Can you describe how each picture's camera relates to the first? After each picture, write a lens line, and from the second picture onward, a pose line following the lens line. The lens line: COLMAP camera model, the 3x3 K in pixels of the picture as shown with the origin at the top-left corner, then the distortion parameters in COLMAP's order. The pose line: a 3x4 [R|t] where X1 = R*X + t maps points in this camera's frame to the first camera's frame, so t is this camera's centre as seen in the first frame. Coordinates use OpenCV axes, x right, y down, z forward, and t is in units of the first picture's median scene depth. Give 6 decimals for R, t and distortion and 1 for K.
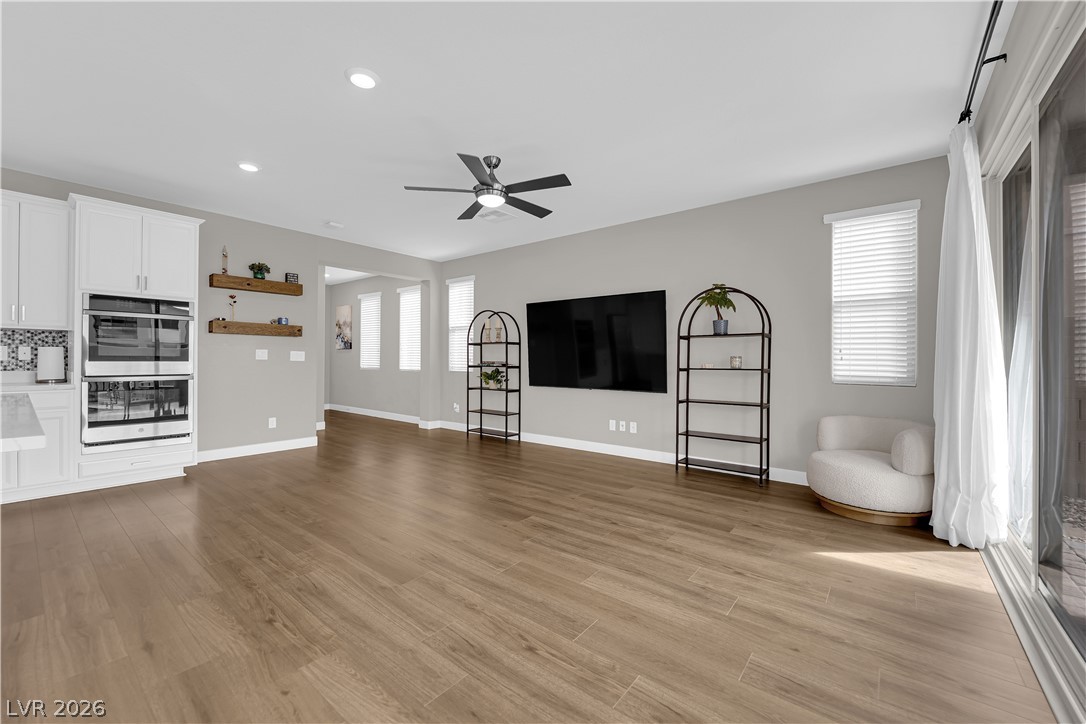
lens RADIAL K [[434.4, 0, 544.2], [0, 434.4, 358.3], [0, 0, 1]] dist [-0.009418, -0.003677]
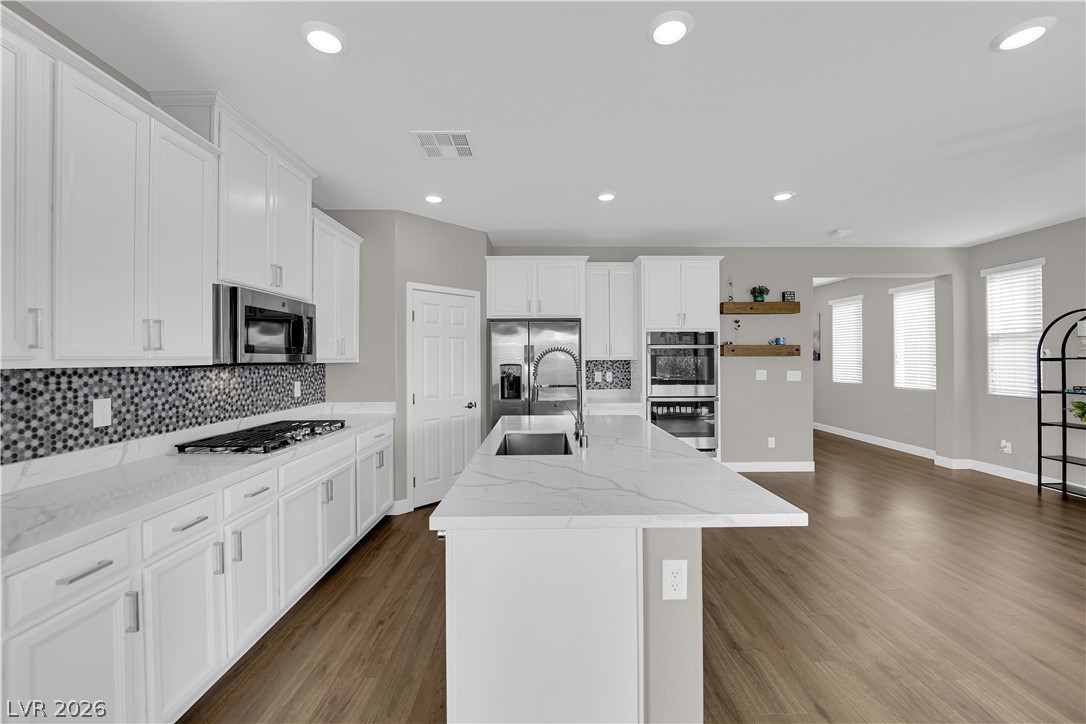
lens RADIAL K [[434.4, 0, 546.7], [0, 434.4, 357.4], [0, 0, 1]] dist [-0.009418, -0.003677]
pose [[0.632313, -0.011053, -0.774634, -0.242411], [0.009355, 0.999934, -0.006631, -0.064679], [0.774657, -0.003054, 0.632375, -0.056026]]
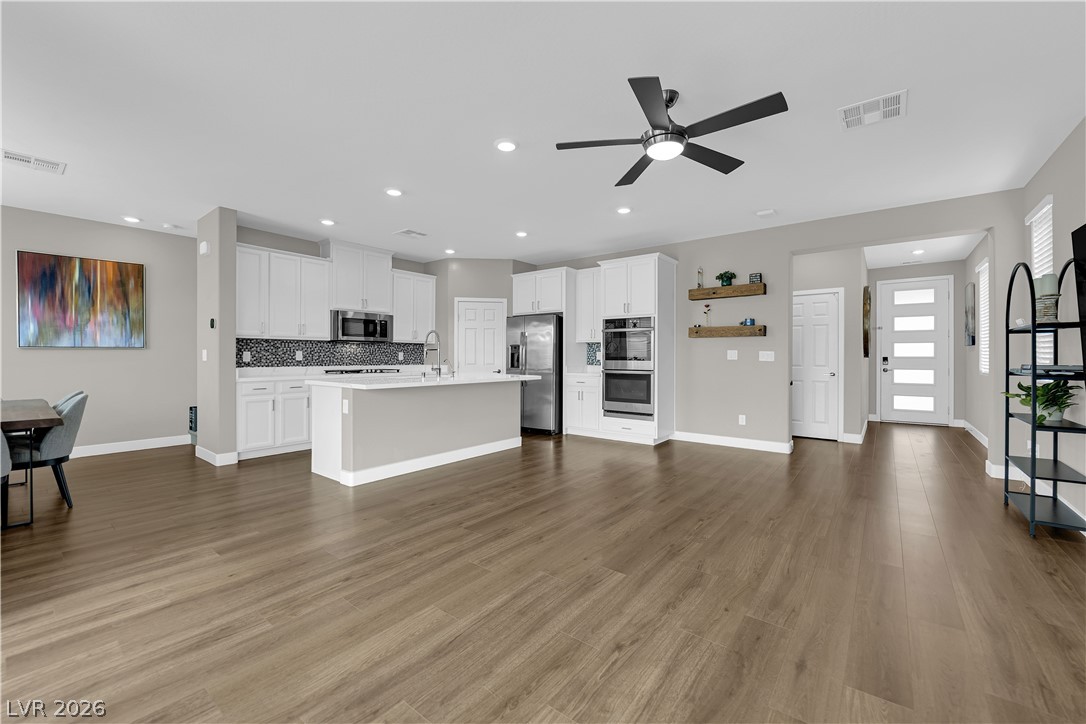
lens RADIAL K [[434.4, 0, 547.3], [0, 434.4, 358.6], [0, 0, 1]] dist [-0.009418, -0.003677]
pose [[0.013242, 0.000439, -0.999912, 0.571324], [-0.000540, 1.000000, 0.000432, 0.000448], [0.999912, 0.000535, 0.013242, 0.704320]]
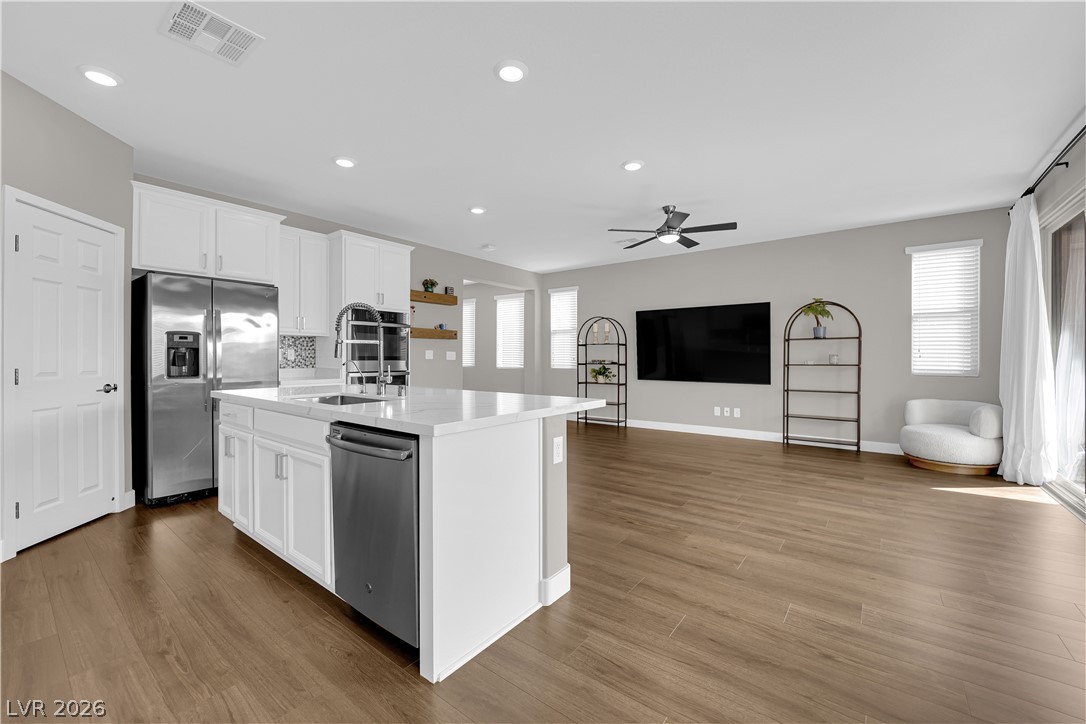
lens RADIAL K [[434.4, 0, 544.9], [0, 434.4, 357.0], [0, 0, 1]] dist [-0.009418, -0.003677]
pose [[0.999838, -0.003182, 0.017696, -0.474785], [0.003177, 0.999995, 0.000324, -0.001895], [-0.017696, -0.000268, 0.999843, -0.291666]]
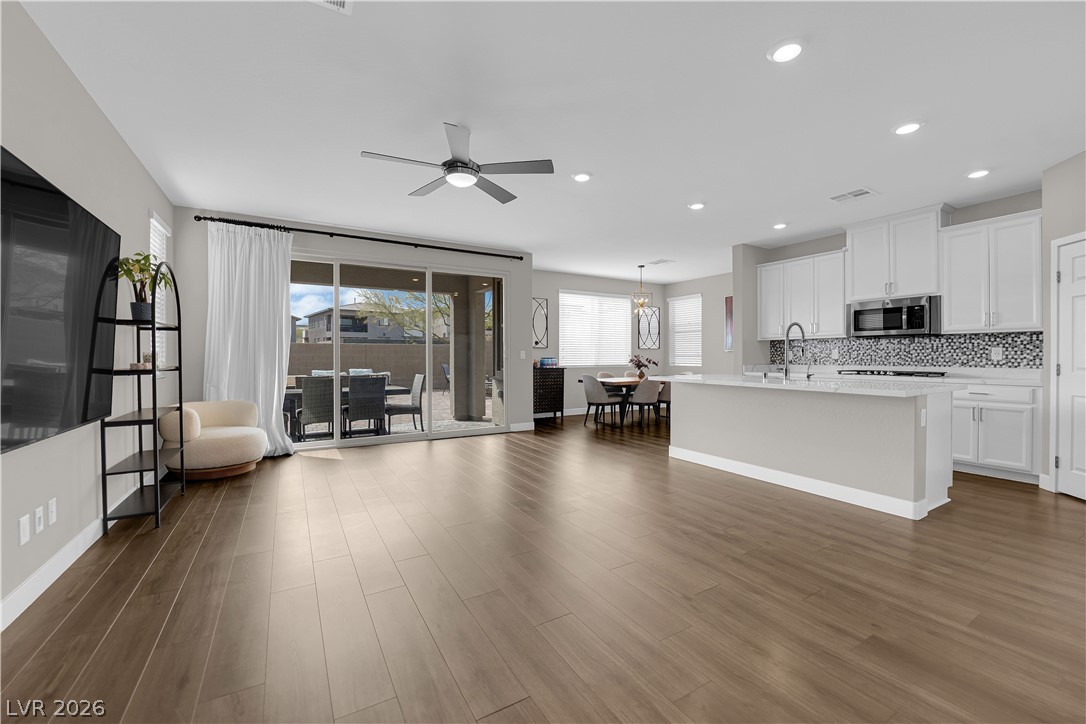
lens RADIAL K [[434.4, 0, 545.4], [0, 434.4, 359.6], [0, 0, 1]] dist [-0.009418, -0.003677]
pose [[-0.935530, -0.005635, 0.353201, -0.543083], [-0.002868, 0.999961, 0.008356, 0.000555], [-0.353234, 0.006804, -0.935510, 1.598801]]
